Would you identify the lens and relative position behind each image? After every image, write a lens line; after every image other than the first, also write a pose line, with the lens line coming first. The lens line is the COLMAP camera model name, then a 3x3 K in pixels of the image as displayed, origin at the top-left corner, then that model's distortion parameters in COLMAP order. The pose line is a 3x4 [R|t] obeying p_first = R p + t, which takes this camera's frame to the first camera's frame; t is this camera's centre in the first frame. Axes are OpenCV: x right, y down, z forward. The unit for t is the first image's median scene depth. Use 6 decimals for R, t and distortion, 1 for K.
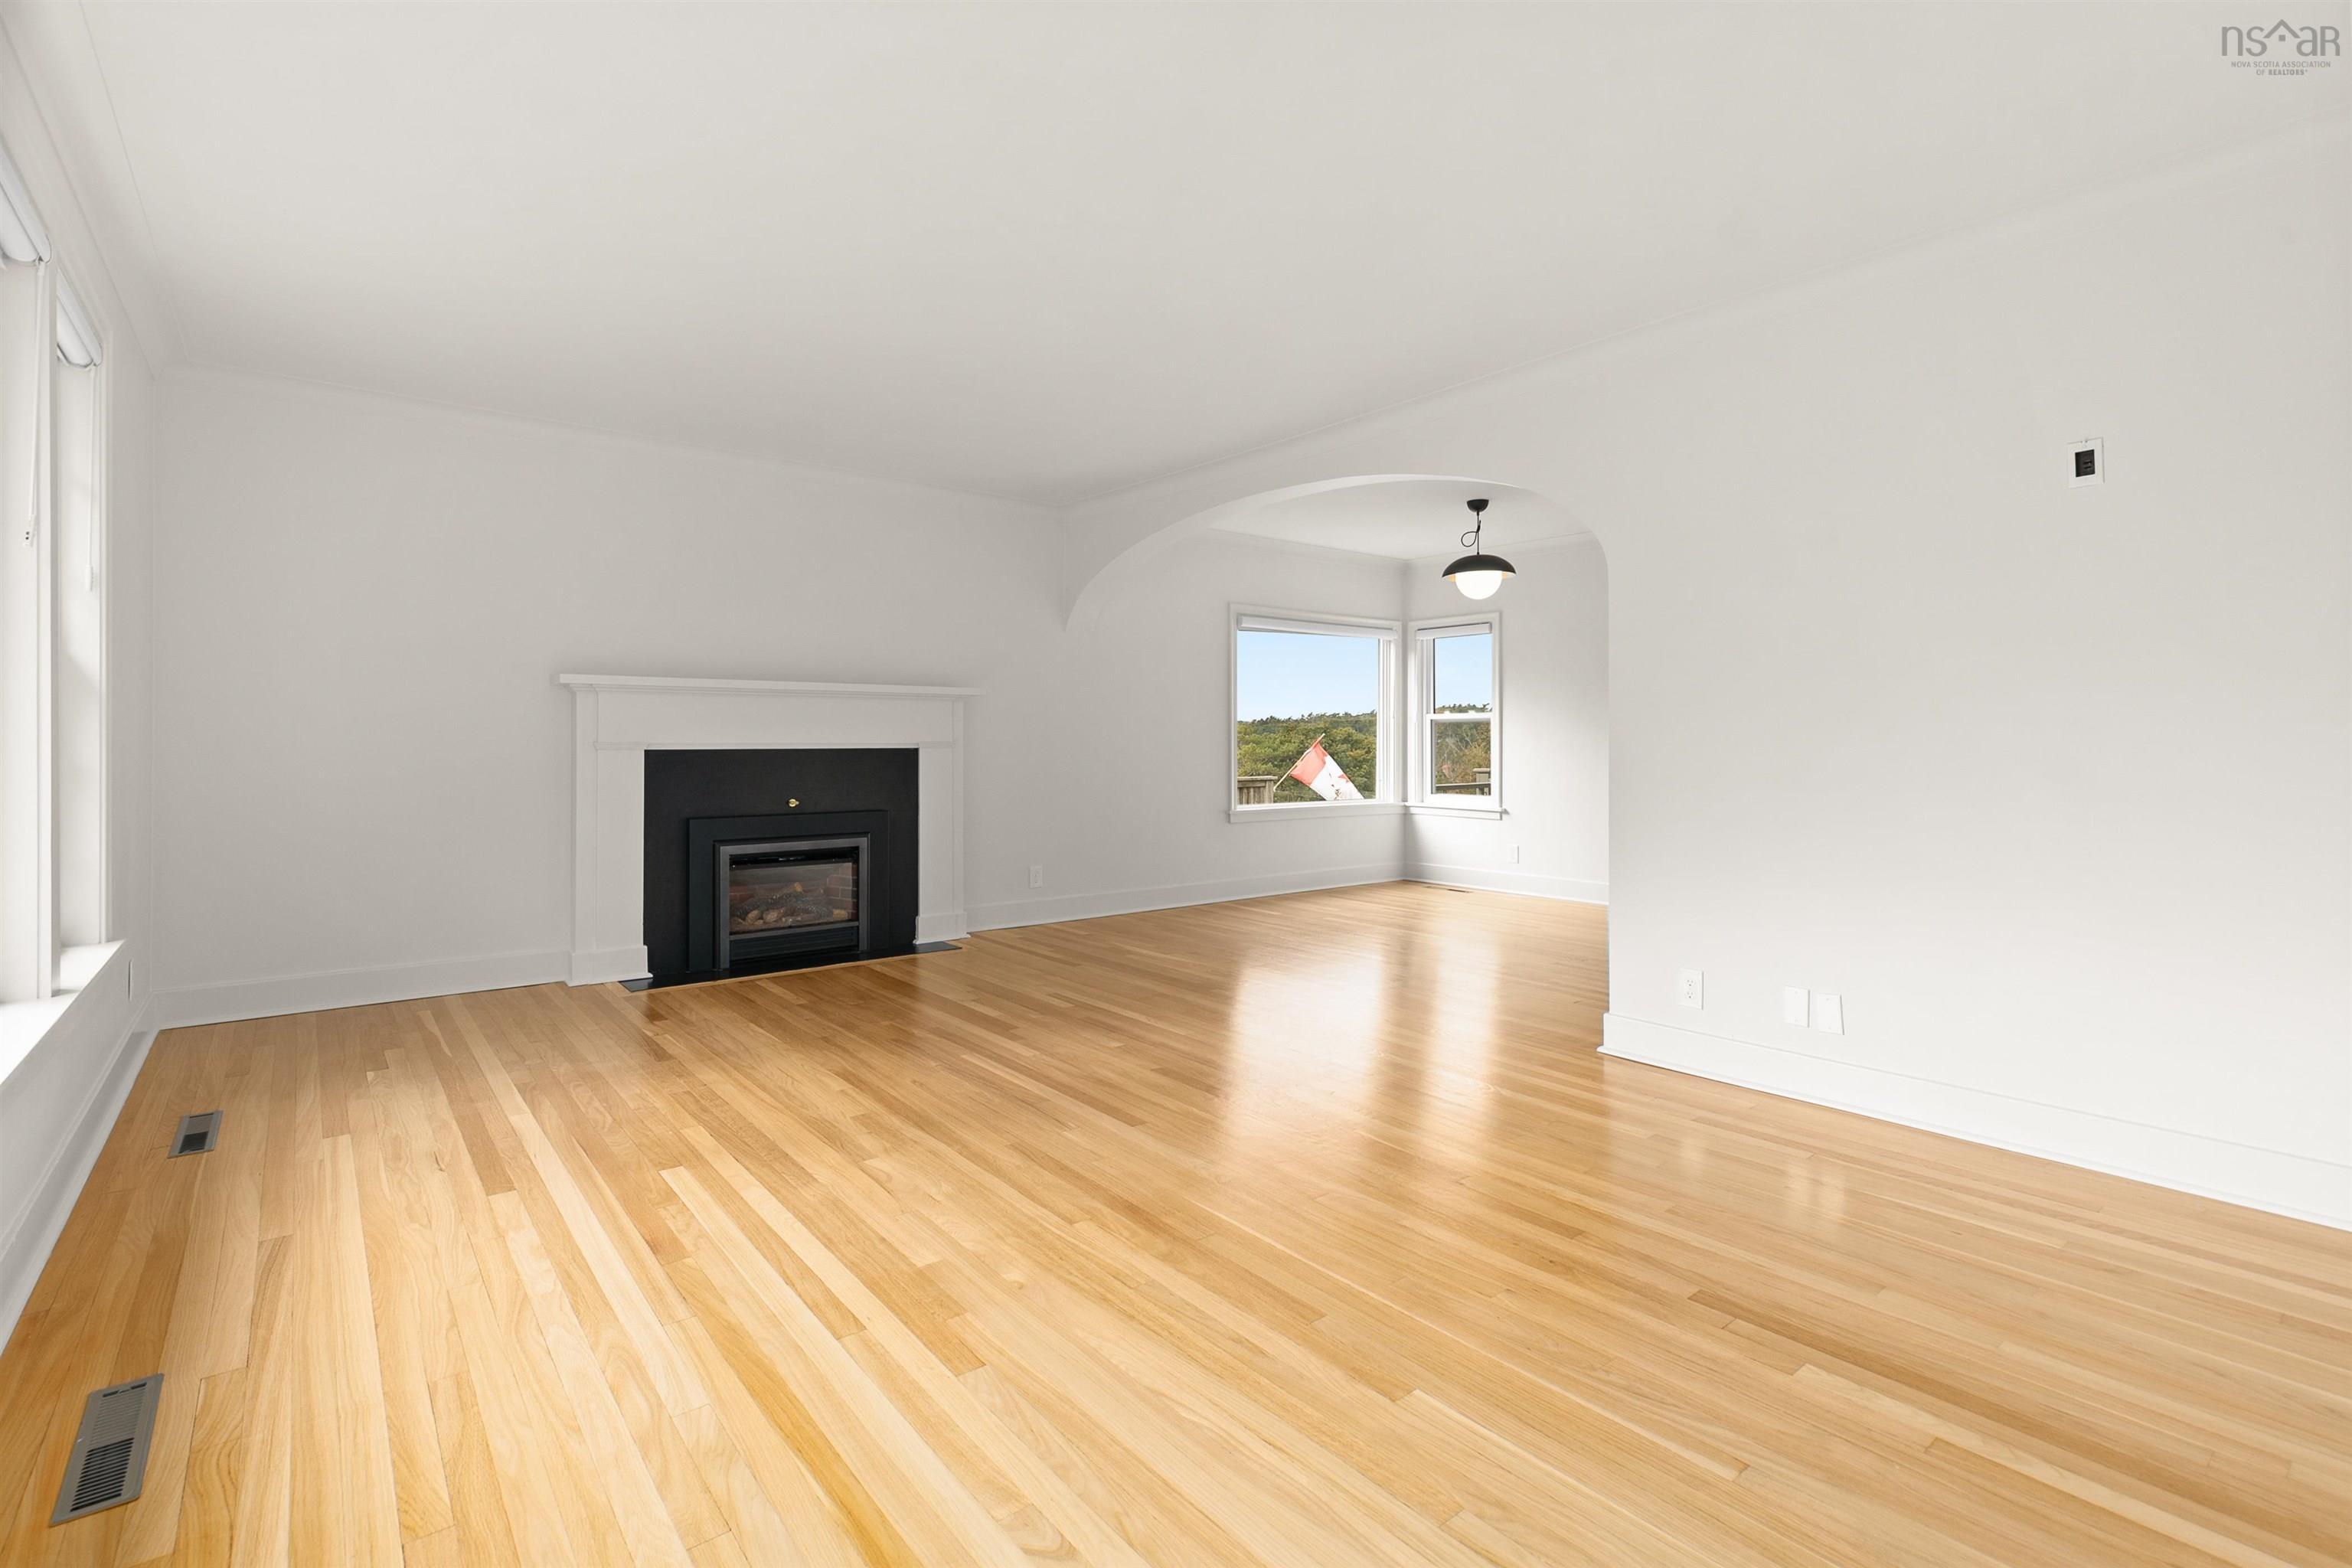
lens RADIAL K [[1072.6, 0, 1177.3], [0, 1072.6, 764.3], [0, 0, 1]] dist [0.003914, -0.001241]
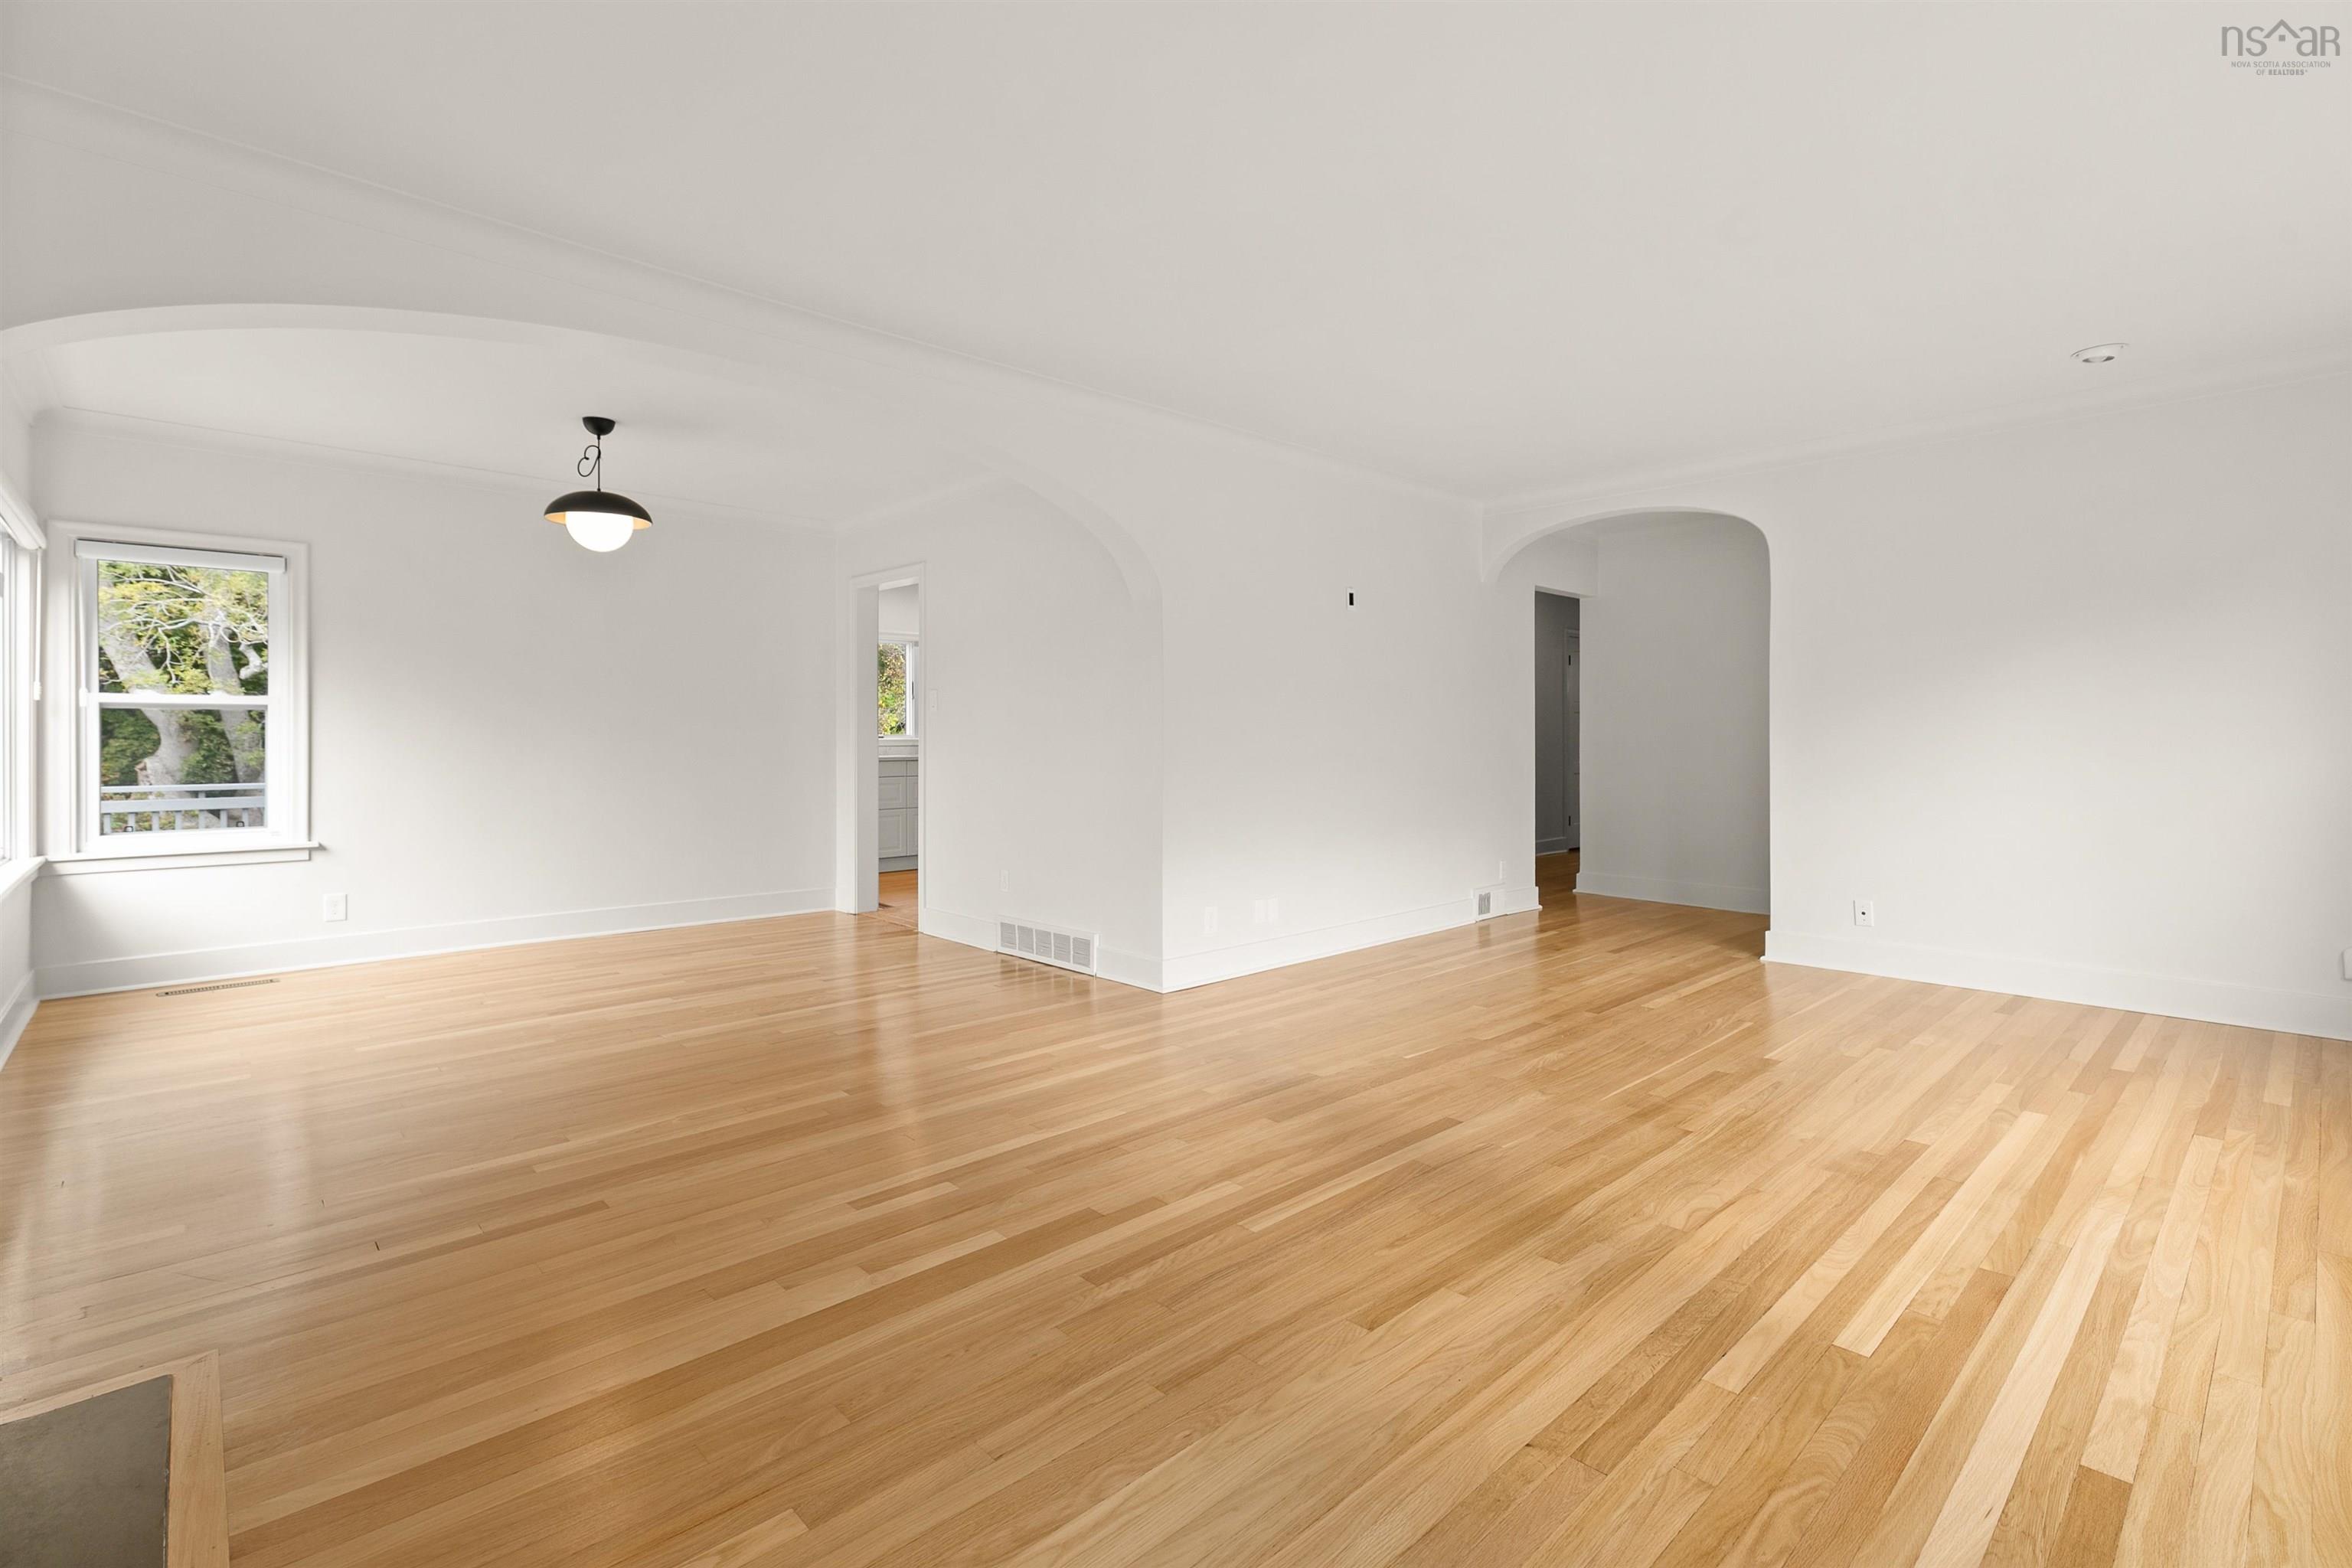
lens RADIAL K [[1072.6, 0, 1191.5], [0, 1072.6, 735.2], [0, 0, 1]] dist [0.003914, -0.001241]
pose [[-0.073119, 0.000494, 0.997323, -1.228175], [0.026058, 0.999659, 0.001415, -0.035172], [-0.996983, 0.026092, -0.073107, 1.587730]]
